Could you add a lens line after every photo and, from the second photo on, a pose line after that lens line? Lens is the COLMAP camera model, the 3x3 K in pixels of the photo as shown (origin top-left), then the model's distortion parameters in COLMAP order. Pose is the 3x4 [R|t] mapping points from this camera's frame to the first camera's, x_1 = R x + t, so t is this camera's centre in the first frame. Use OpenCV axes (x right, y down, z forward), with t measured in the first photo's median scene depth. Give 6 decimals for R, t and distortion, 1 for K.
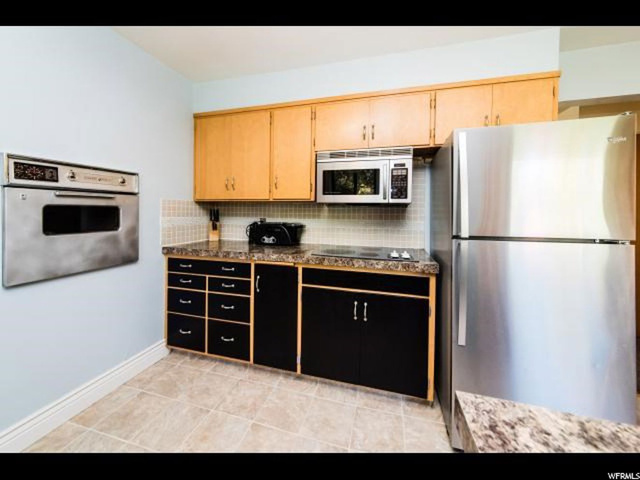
lens RADIAL K [[235.7, 0, 321.9], [0, 235.7, 211.7], [0, 0, 1]] dist [0.001966, 0.000264]
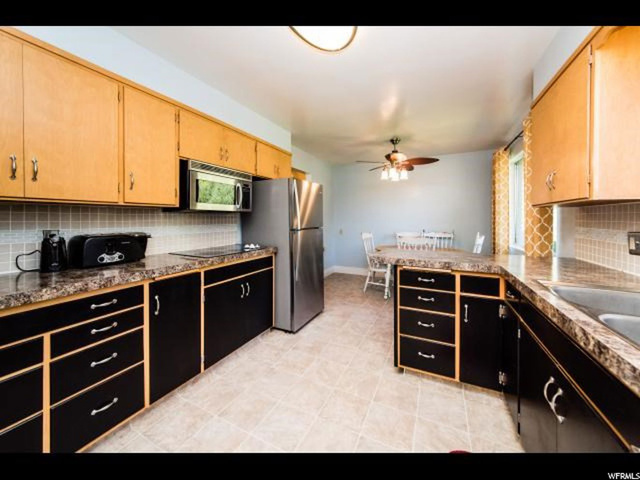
lens RADIAL K [[242.4, 0, 318.8], [0, 242.4, 219.0], [0, 0, 1]] dist [-0.000414, -0.000093]
pose [[0.191206, -0.015604, 0.981426, -0.987651], [0.001027, 0.999876, 0.015698, -0.013439], [-0.981549, -0.001994, 0.191199, 0.265204]]
